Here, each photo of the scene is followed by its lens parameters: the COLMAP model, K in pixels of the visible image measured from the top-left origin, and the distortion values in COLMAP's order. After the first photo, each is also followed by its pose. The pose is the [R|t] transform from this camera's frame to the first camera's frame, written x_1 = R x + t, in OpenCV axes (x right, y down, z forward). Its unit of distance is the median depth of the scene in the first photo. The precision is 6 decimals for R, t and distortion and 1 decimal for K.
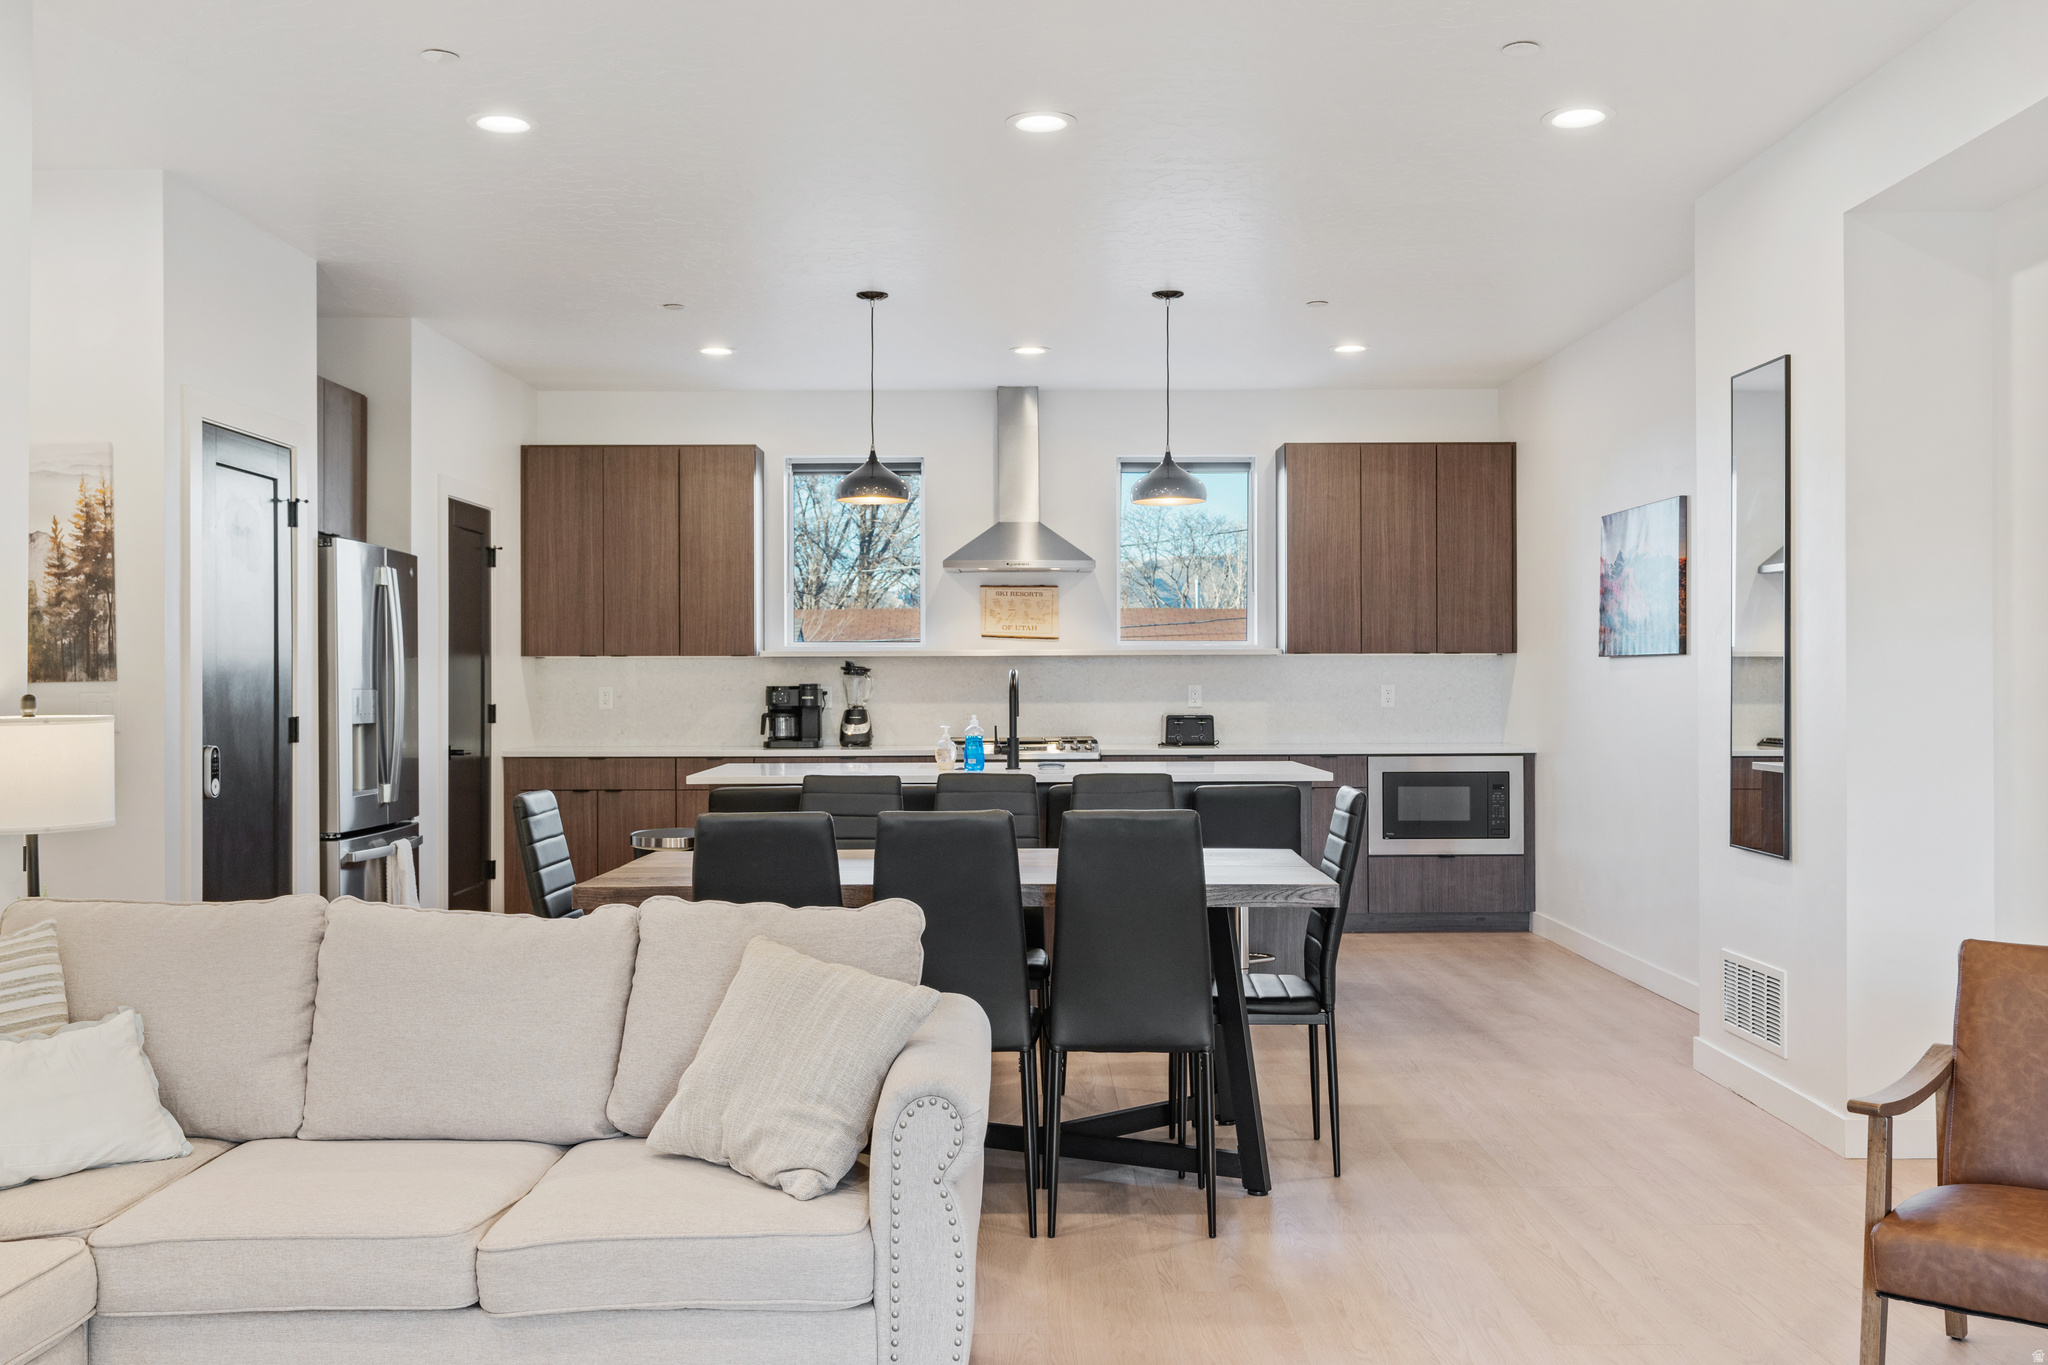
lens RADIAL K [[1826.1, 0, 1028.2], [0, 1826.1, 676.2], [0, 0, 1]] dist [-0.006185, 0.008723]
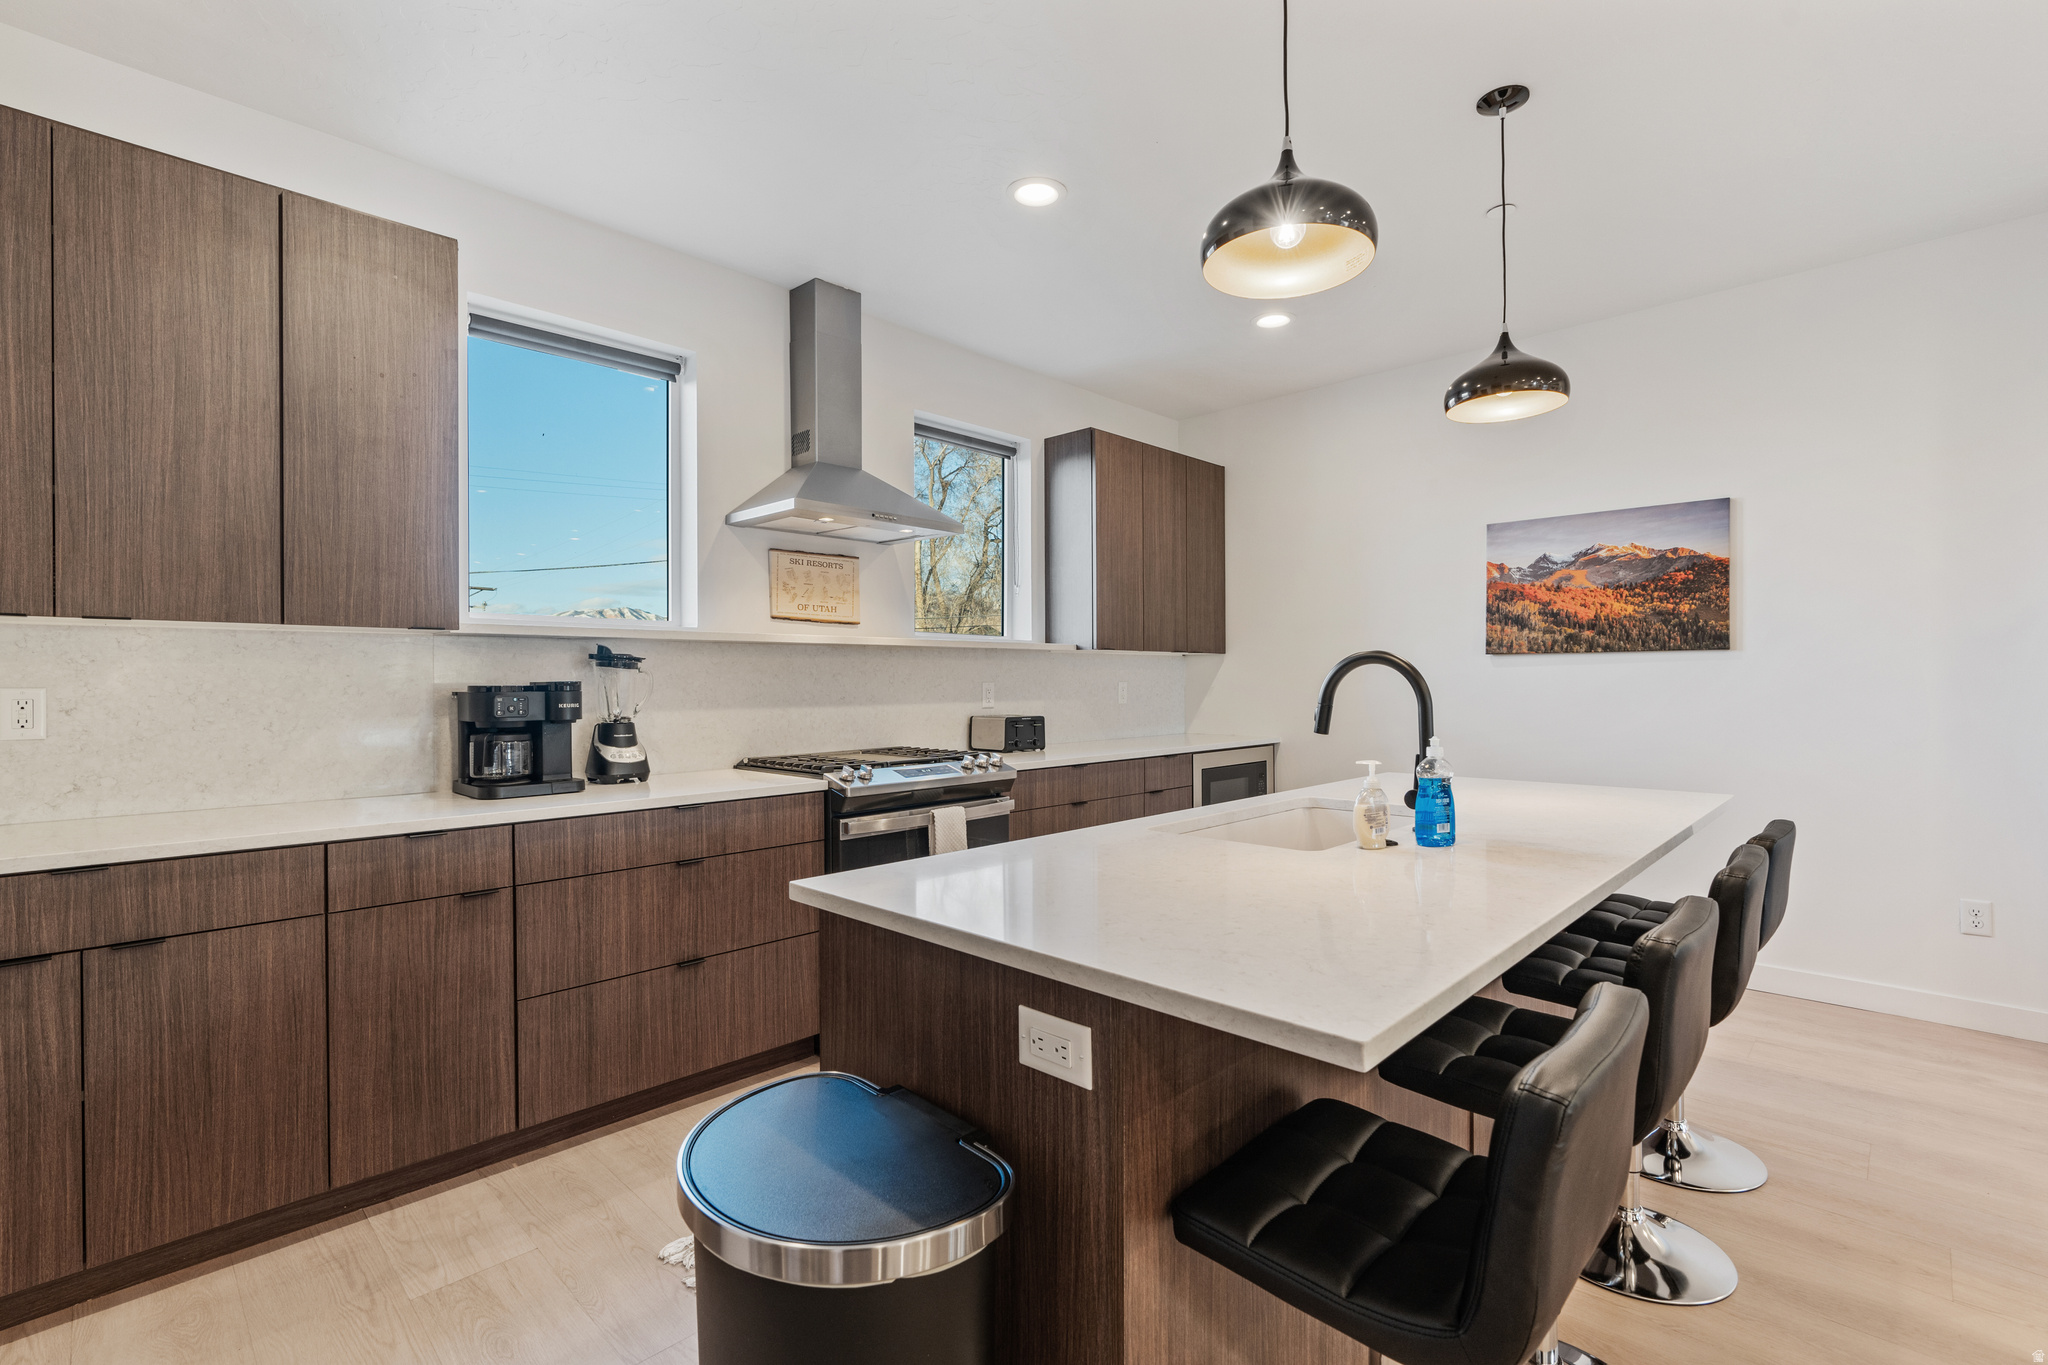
lens RADIAL K [[925.7, 0, 1026.7], [0, 925.7, 681.7], [0, 0, 1]] dist [-0.011330, 0.003302]
pose [[0.701485, -0.000909, 0.712684, -0.225891], [0.001503, 0.999999, -0.000203, 0.004467], [-0.712683, 0.001213, 0.701485, 0.689795]]
